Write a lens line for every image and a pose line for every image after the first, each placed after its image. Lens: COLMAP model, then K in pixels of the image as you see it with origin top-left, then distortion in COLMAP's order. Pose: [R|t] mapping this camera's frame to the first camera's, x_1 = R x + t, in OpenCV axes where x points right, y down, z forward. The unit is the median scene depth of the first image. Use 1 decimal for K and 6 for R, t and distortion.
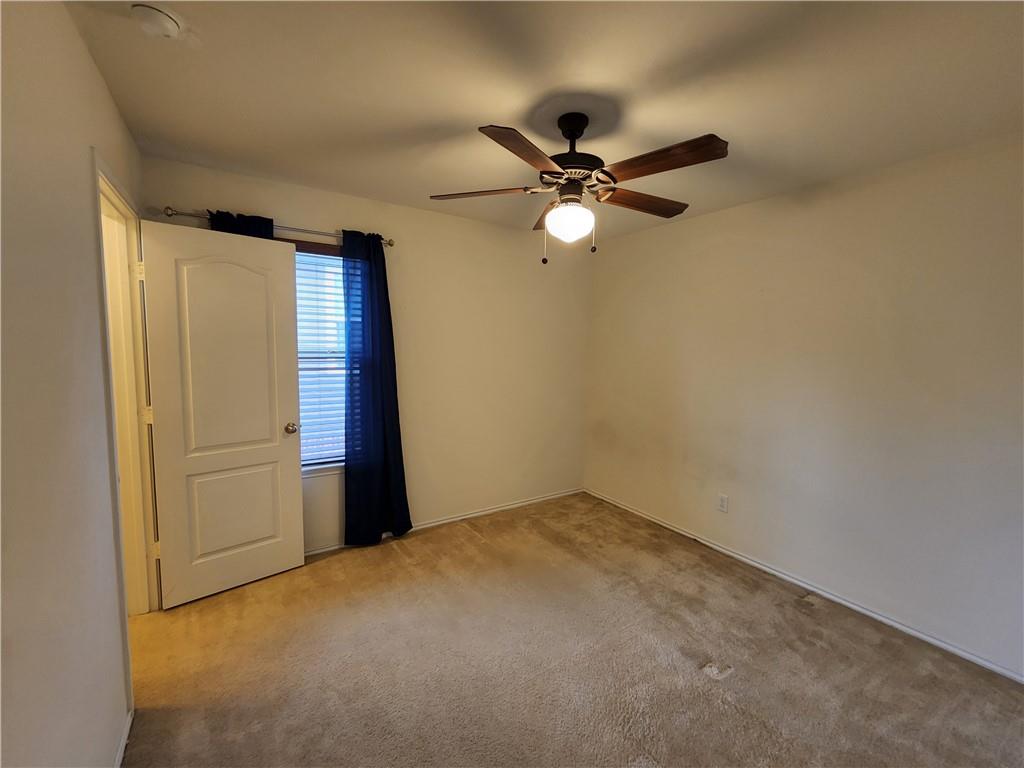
lens RADIAL K [[421.6, 0, 512.0], [0, 421.6, 384.0], [0, 0, 1]] dist [-0.001343, -0.000380]
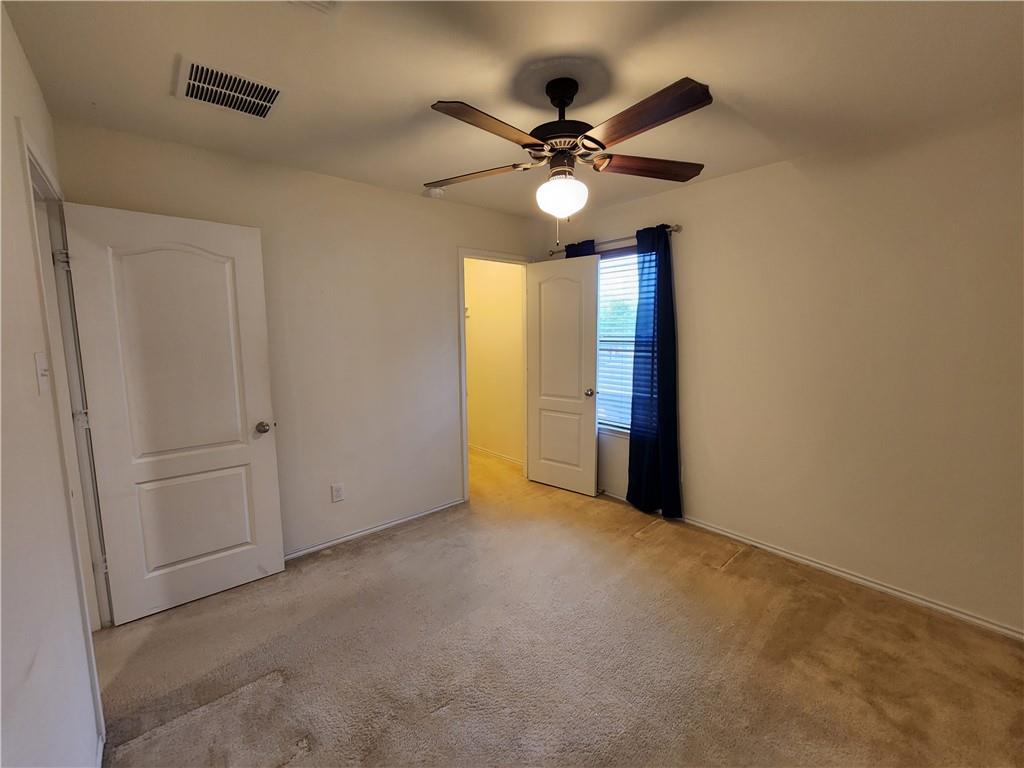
lens RADIAL K [[421.6, 0, 512.0], [0, 421.6, 384.0], [0, 0, 1]] dist [-0.001343, -0.000380]
pose [[0.130551, 0.108042, -0.985537, 0.737516], [-0.078208, 0.992069, 0.098398, -0.035233], [0.988352, 0.064231, 0.137965, 0.526747]]
